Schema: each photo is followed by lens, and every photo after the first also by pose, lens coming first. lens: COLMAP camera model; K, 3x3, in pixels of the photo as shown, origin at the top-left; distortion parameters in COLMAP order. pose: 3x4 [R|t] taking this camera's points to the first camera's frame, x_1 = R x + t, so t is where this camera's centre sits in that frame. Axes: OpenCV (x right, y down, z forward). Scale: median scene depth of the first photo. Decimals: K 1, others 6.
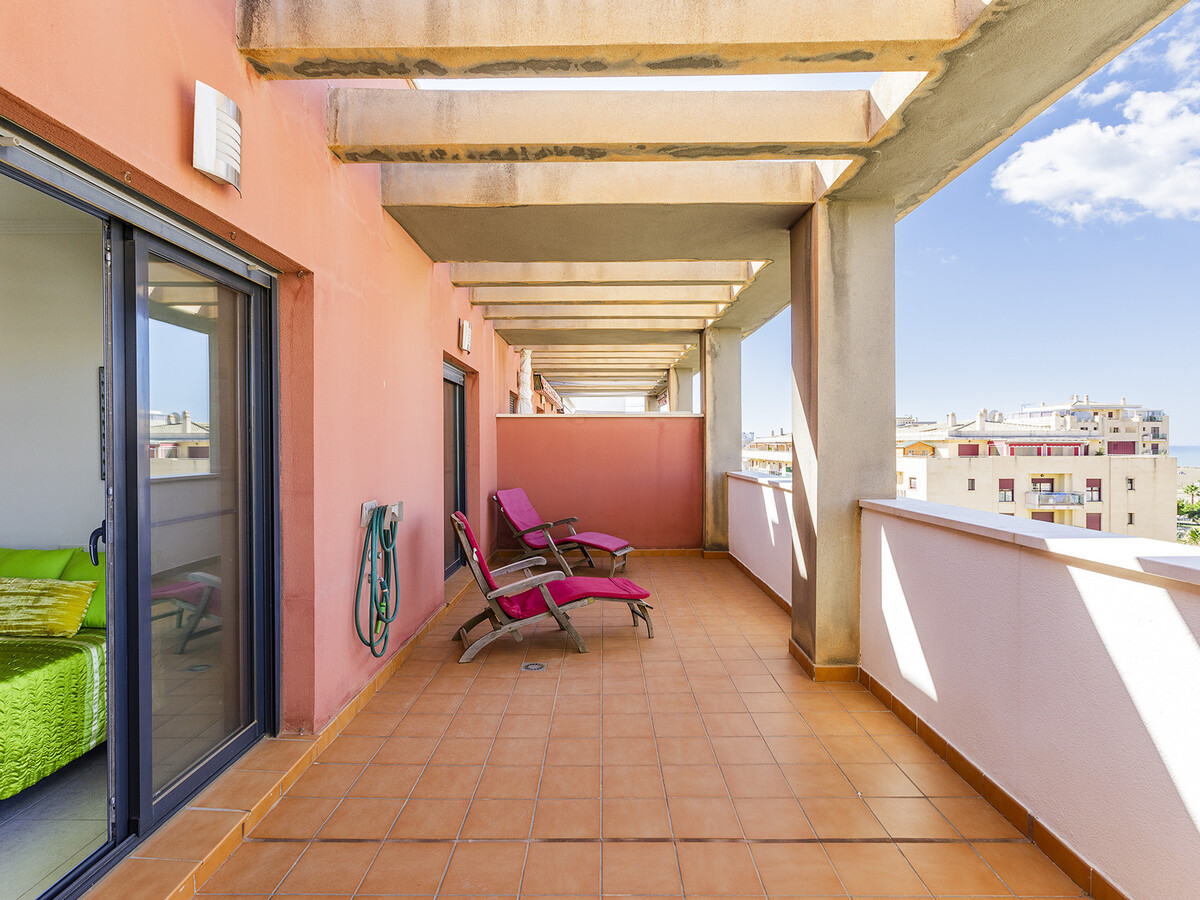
lens RADIAL K [[610.5, 0, 600.0], [0, 610.5, 450.0], [0, 0, 1]] dist [0.002156, 0.000256]
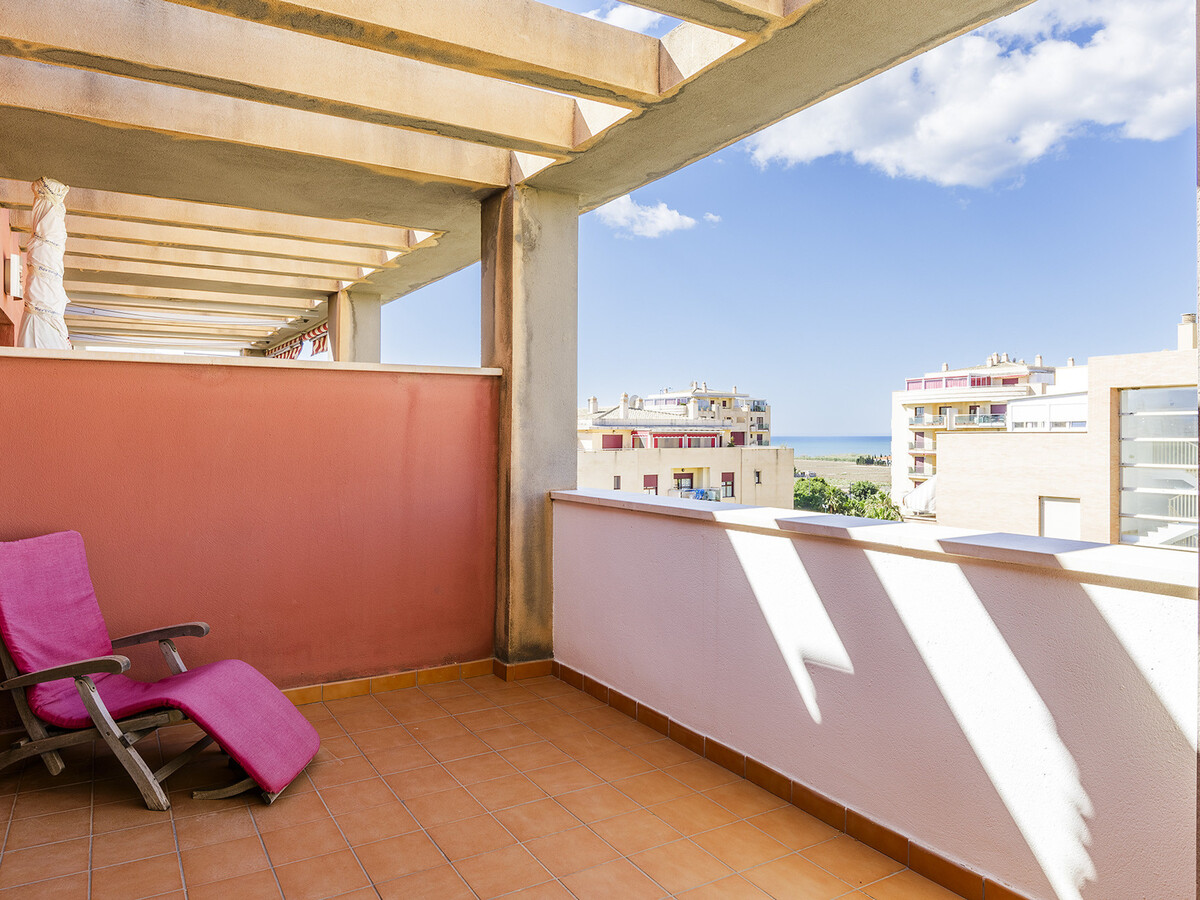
lens RADIAL K [[806.9, 0, 554.7], [0, 806.9, 421.4], [0, 0, 1]] dist [-0.002441, -0.002723]
pose [[0.868509, 0.009134, 0.495589, -0.113974], [0.003560, 0.999689, -0.024664, -0.003951], [-0.495660, 0.023186, 0.868207, 0.497658]]
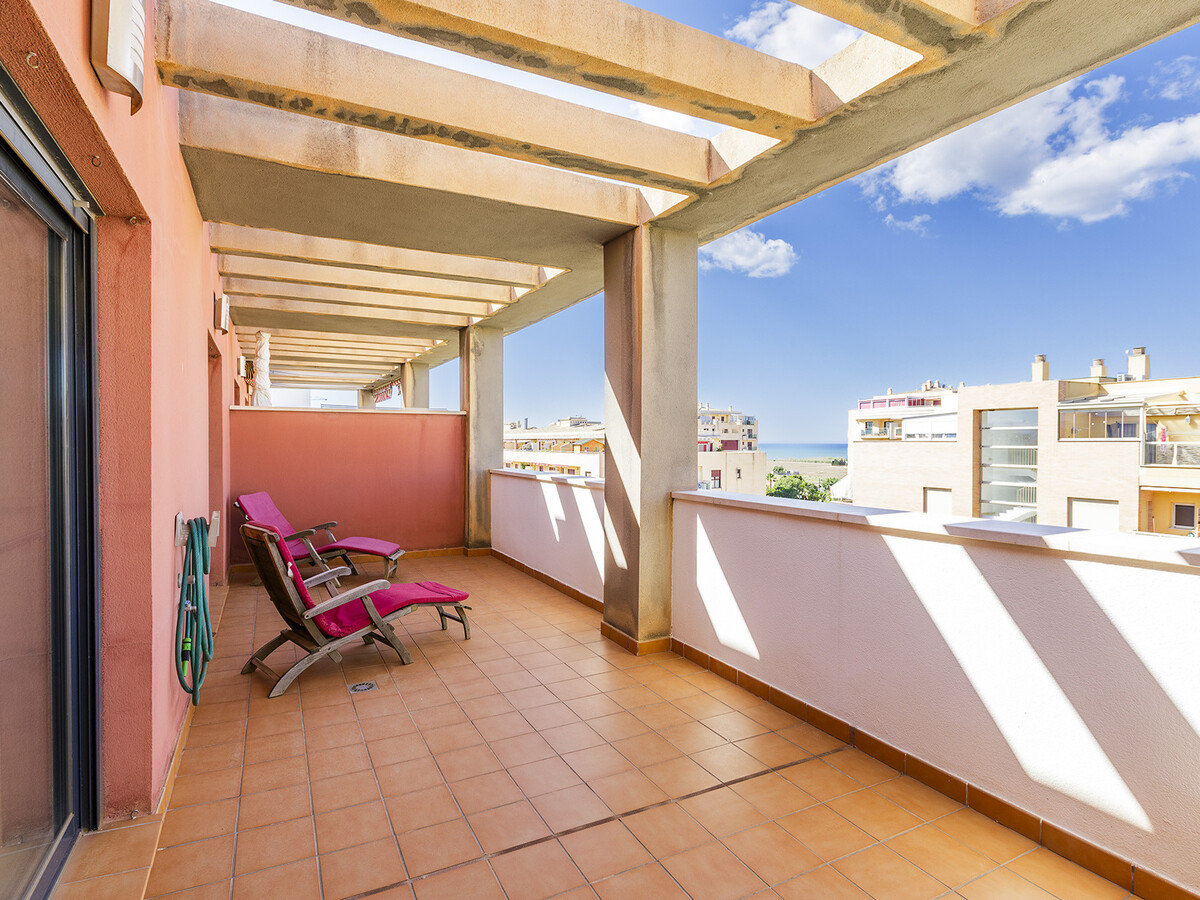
lens RADIAL K [[616.9, 0, 564.0], [0, 616.9, 450.7], [0, 0, 1]] dist [-0.000915, 0.000297]
pose [[0.899037, -0.002674, 0.437864, -0.143930], [-0.000072, 0.999980, 0.006255, -0.001574], [-0.437872, -0.005655, 0.899019, 0.027281]]
